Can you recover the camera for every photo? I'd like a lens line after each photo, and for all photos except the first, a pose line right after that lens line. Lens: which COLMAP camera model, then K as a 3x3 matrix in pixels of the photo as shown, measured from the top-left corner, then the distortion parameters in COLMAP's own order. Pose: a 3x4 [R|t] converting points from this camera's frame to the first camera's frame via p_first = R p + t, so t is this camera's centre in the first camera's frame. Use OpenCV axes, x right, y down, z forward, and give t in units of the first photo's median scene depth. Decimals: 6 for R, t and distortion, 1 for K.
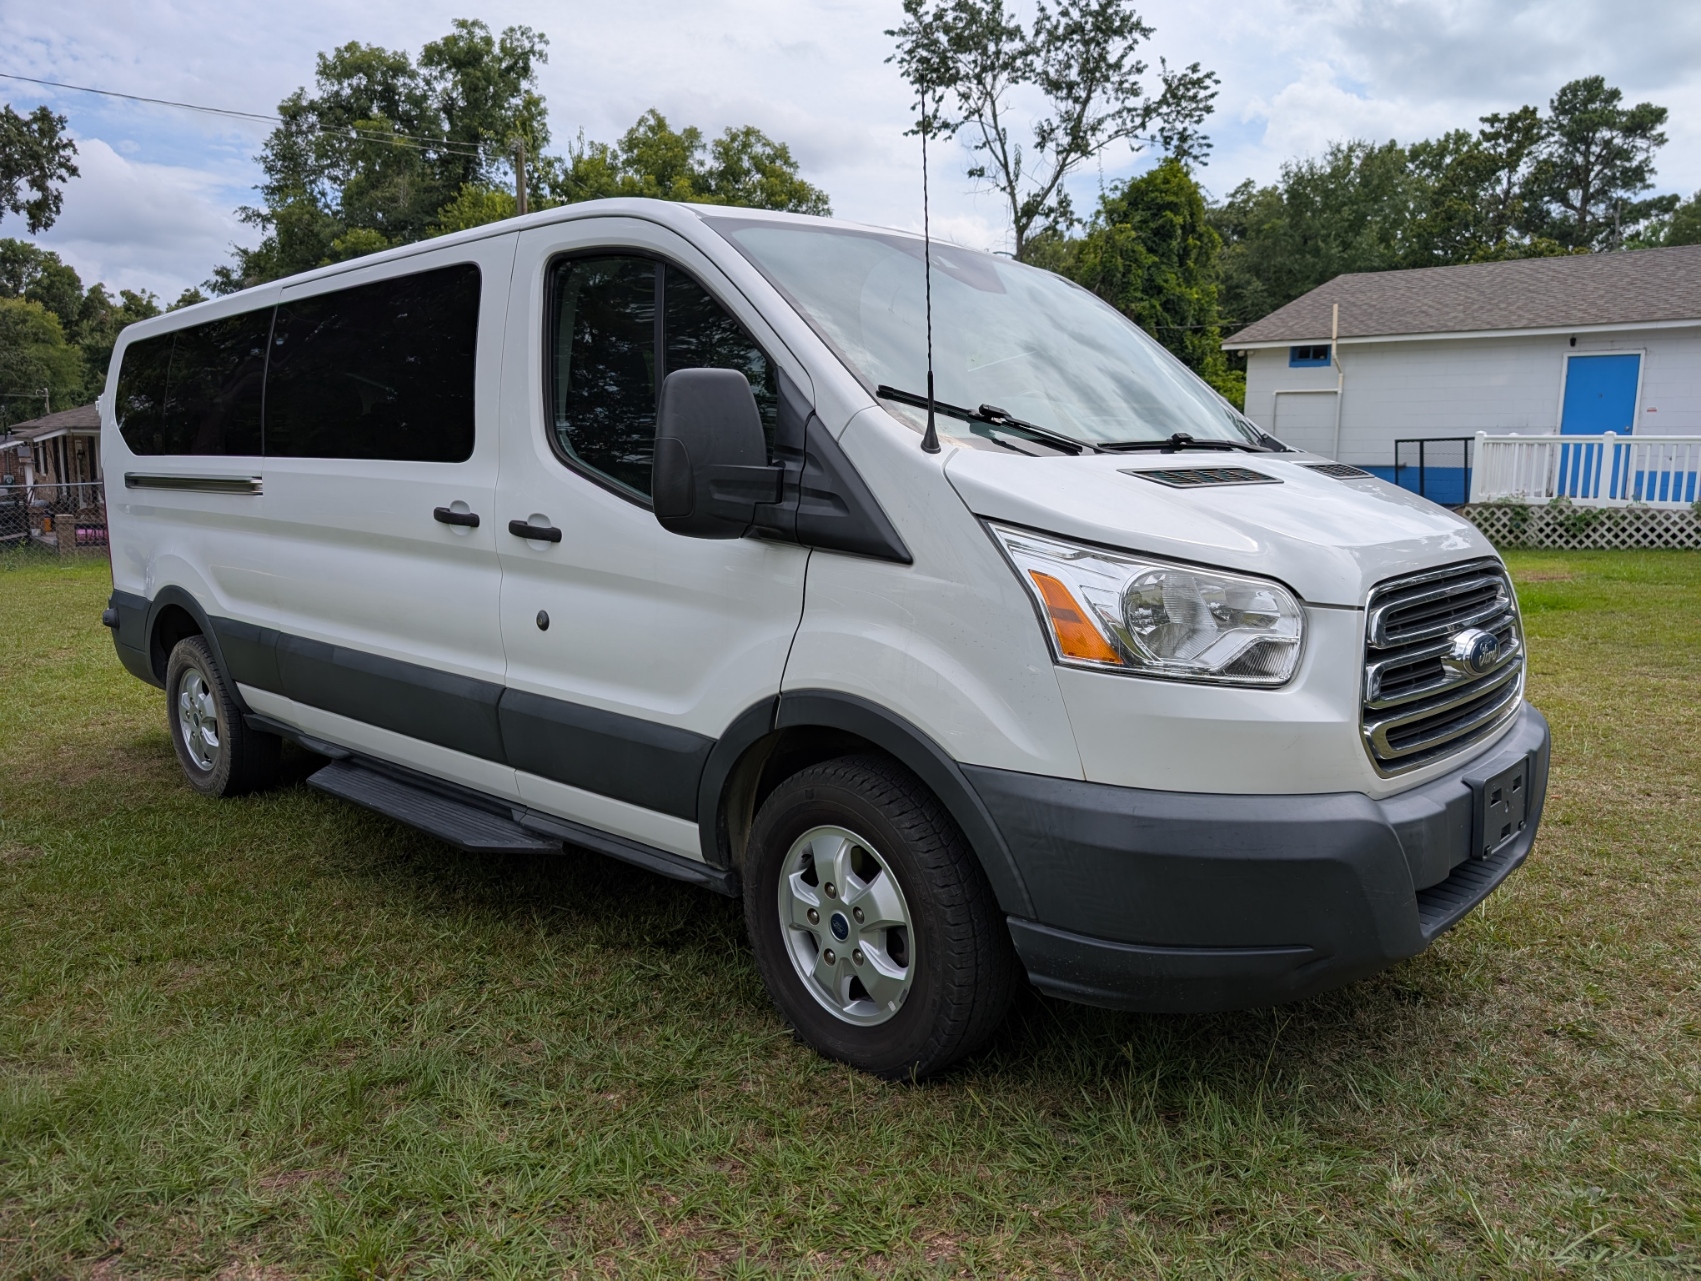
lens RADIAL K [[1262.9, 0, 850.5], [0, 1262.9, 640.5], [0, 0, 1]] dist [0.015048, 0.000190]
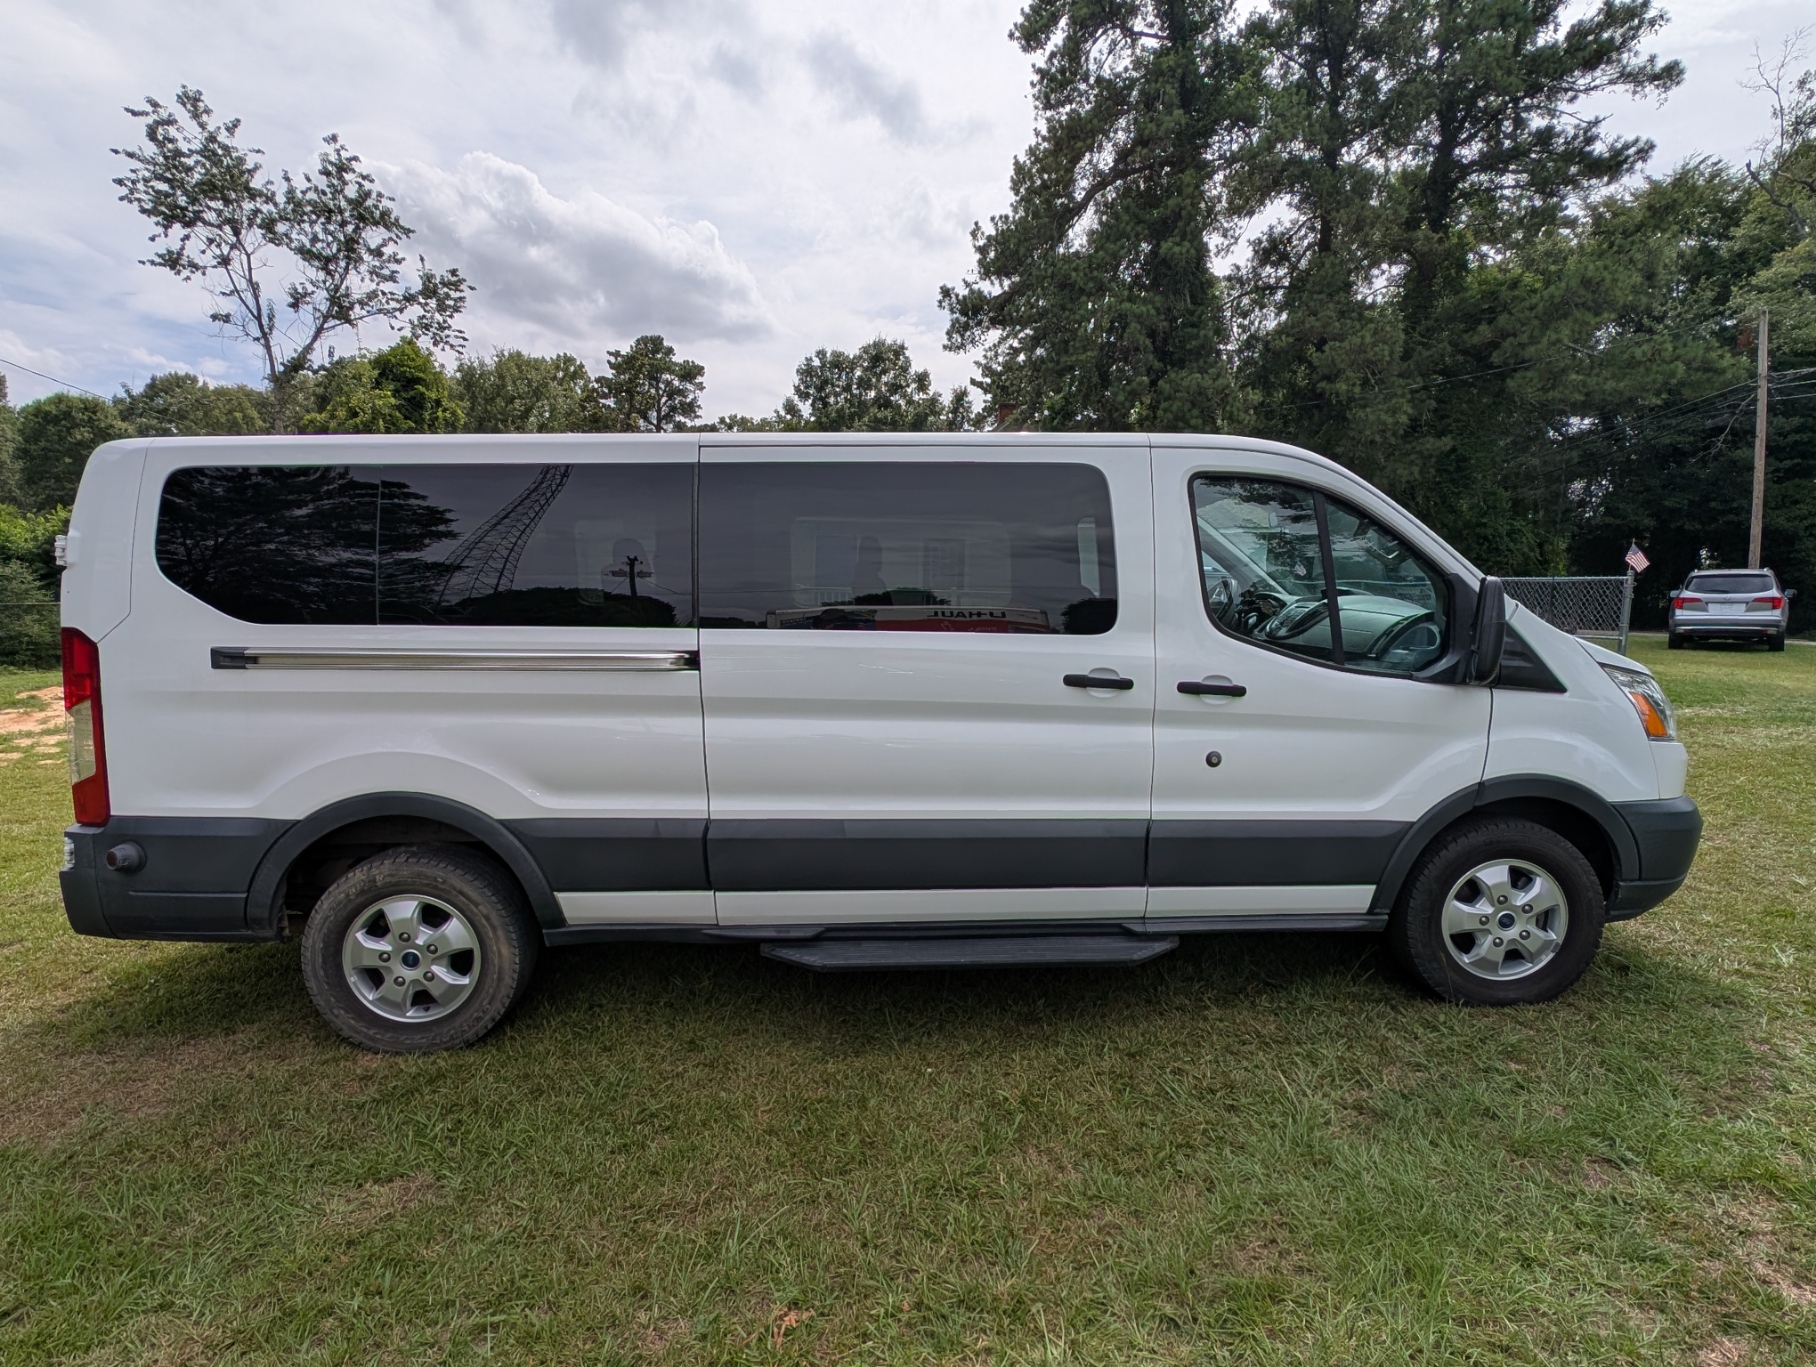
lens RADIAL K [[1019.5, 0, 908.0], [0, 1019.5, 683.5], [0, 0, 1]] dist [0.003135, 0.000875]
pose [[0.662520, -0.060627, 0.746586, -0.180022], [0.101857, 0.994753, -0.009608, -0.016781], [-0.742086, 0.082411, 0.665219, 0.081075]]
